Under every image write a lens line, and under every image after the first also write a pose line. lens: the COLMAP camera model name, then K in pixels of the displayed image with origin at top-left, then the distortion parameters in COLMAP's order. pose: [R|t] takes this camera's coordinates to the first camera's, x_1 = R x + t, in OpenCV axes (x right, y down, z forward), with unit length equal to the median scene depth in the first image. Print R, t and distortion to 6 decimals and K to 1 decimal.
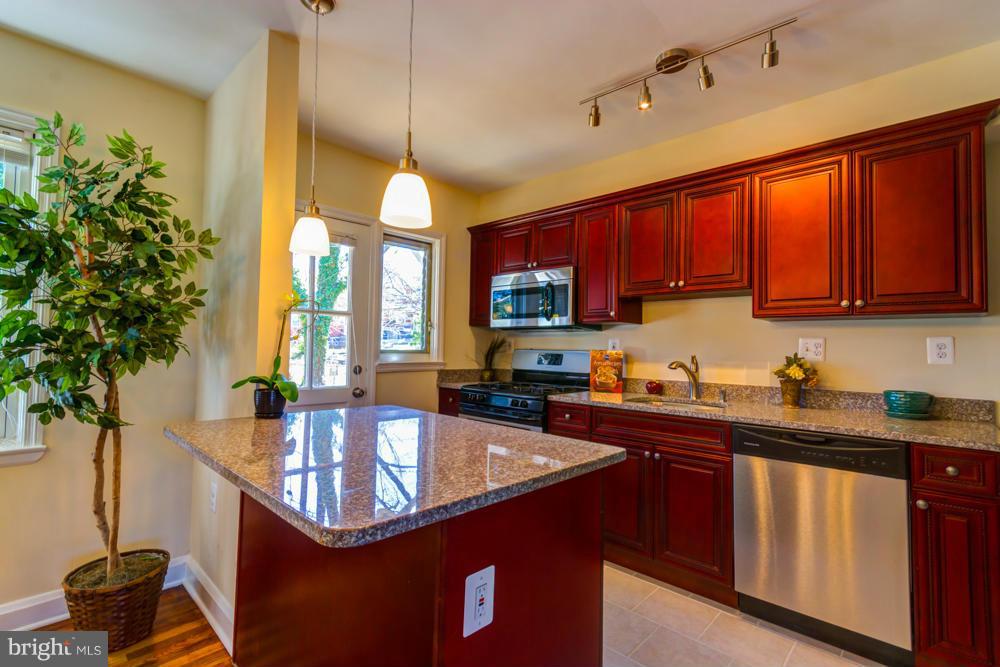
lens RADIAL K [[464.1, 0, 508.7], [0, 464.1, 330.7], [0, 0, 1]] dist [0.001924, 0.000773]
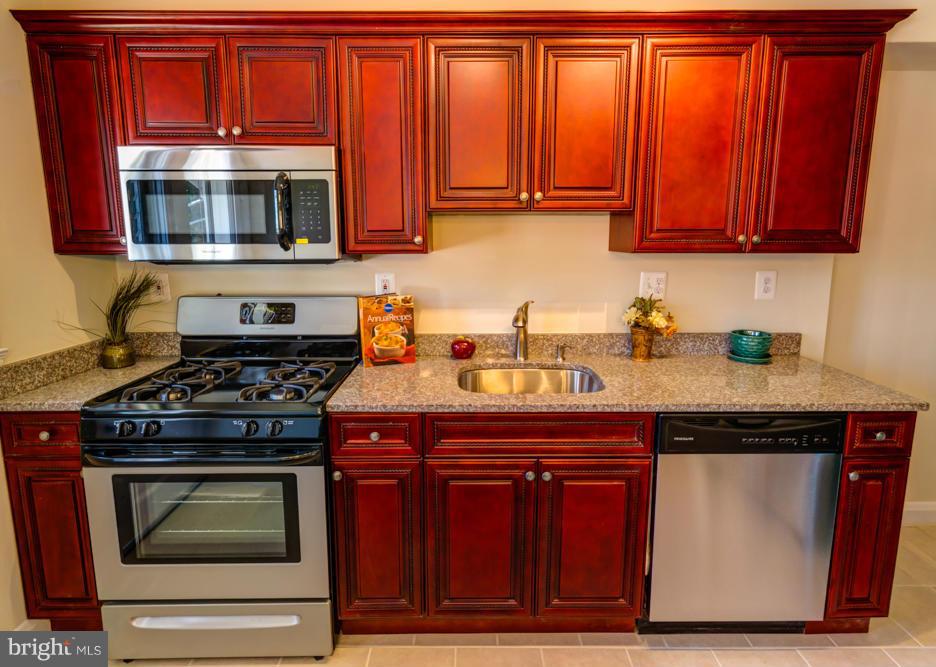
lens RADIAL K [[497.4, 0, 465.3], [0, 497.4, 308.6], [0, 0, 1]] dist [-0.001299, 0.000194]
pose [[0.732019, -0.120877, 0.670475, -0.150308], [-0.012158, 0.981660, 0.190252, -0.066881], [-0.681176, -0.147420, 0.717124, 0.470869]]
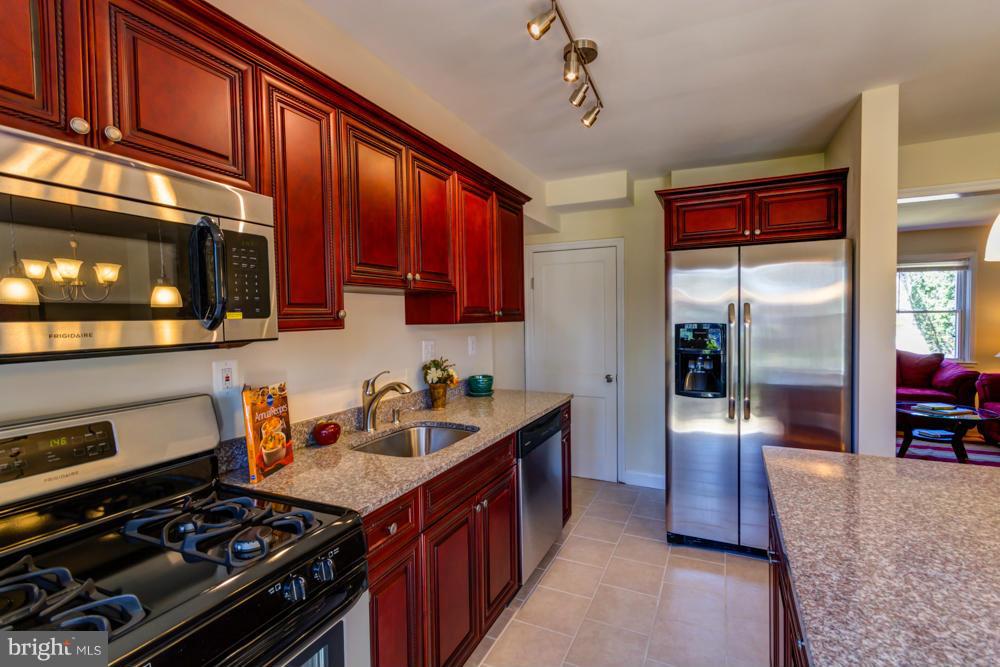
lens RADIAL K [[464.1, 0, 508.7], [0, 464.1, 330.7], [0, 0, 1]] dist [0.001924, 0.000773]
pose [[-0.309910, -0.042943, 0.949796, -0.324843], [-0.027070, 0.998973, 0.036334, -0.039631], [-0.950381, -0.014451, -0.310754, 0.920798]]
